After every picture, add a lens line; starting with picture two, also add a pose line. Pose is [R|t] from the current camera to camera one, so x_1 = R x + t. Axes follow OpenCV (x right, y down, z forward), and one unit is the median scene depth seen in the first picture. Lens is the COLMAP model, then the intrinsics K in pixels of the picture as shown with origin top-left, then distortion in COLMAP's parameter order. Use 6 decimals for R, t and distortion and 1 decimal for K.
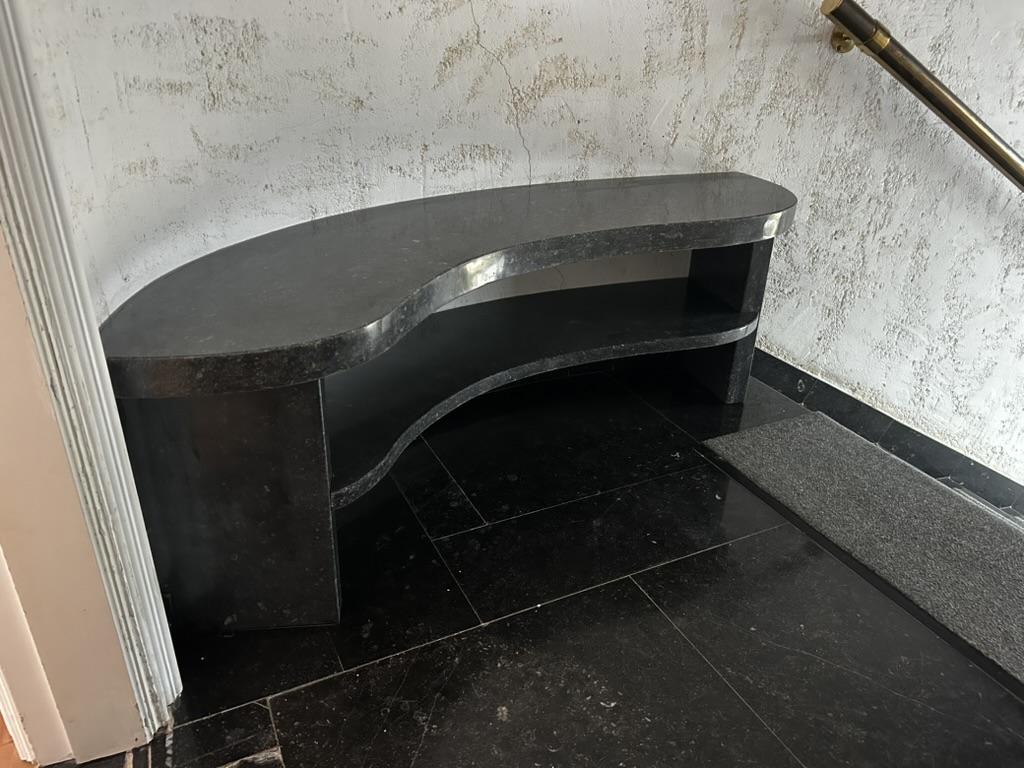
lens RADIAL K [[769.0, 0, 504.6], [0, 769.0, 388.4], [0, 0, 1]] dist [0.039146, -0.037802]
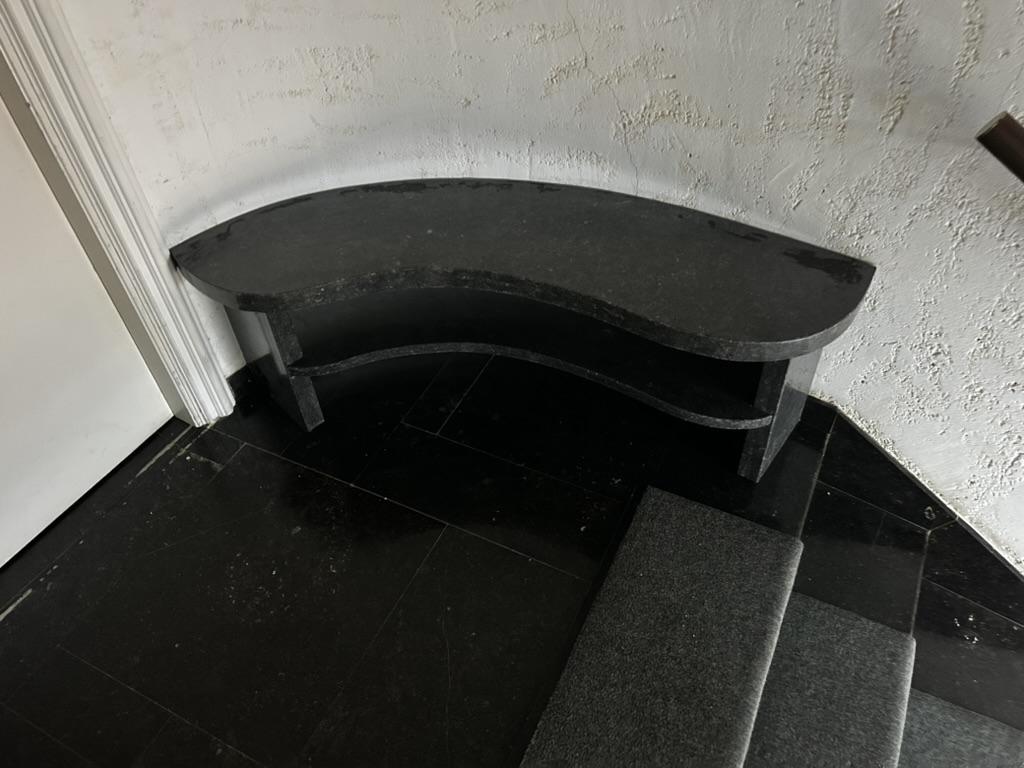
lens RADIAL K [[769.7, 0, 512.0], [0, 769.7, 384.0], [0, 0, 1]] dist [0.028127, -0.006670]
pose [[0.605673, 0.532073, -0.591658, 0.696760], [-0.305654, 0.842081, 0.444381, -0.468438], [0.734667, -0.088307, 0.672656, 0.143827]]
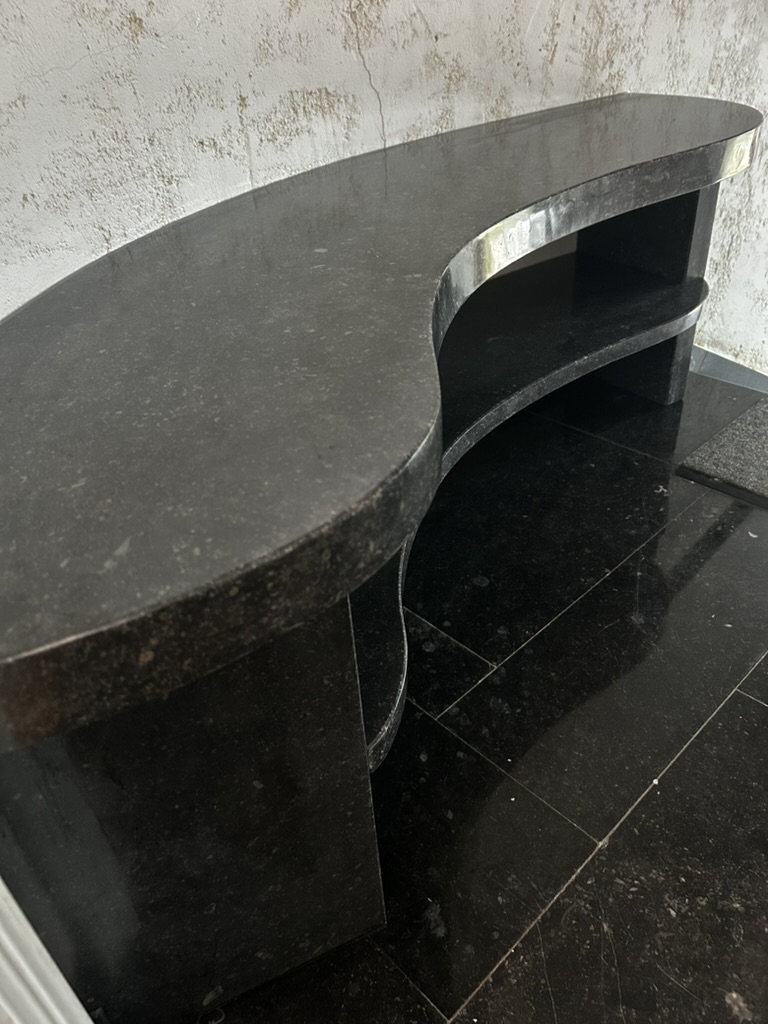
lens RADIAL K [[777.2, 0, 376.6], [0, 777.2, 512.6], [0, 0, 1]] dist [0.034408, -0.044653]
pose [[0.950575, -0.246122, 0.189290, -0.180567], [0.219810, 0.964004, 0.149596, -0.063670], [-0.219295, -0.100595, 0.970459, 0.317509]]
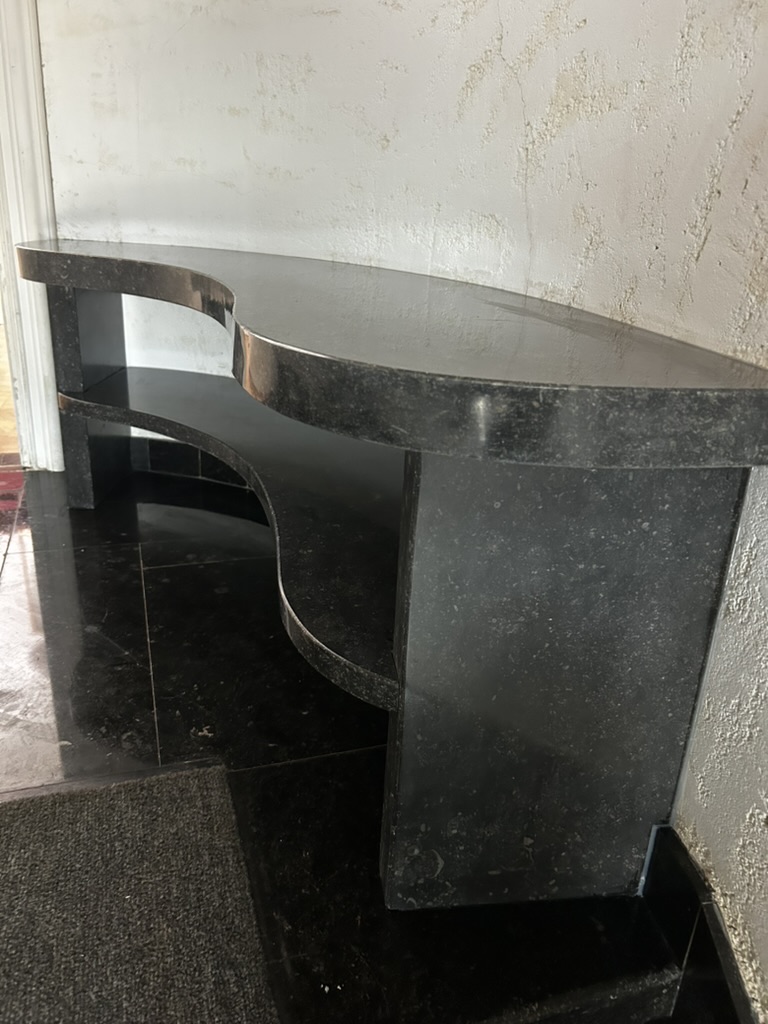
lens RADIAL K [[788.8, 0, 378.0], [0, 788.8, 515.4], [0, 0, 1]] dist [0.021155, -0.010121]
pose [[-0.141635, 0.338903, -0.930099, 0.663076], [-0.496728, 0.788390, 0.362909, -0.296655], [0.856271, 0.513407, 0.056679, 0.964668]]
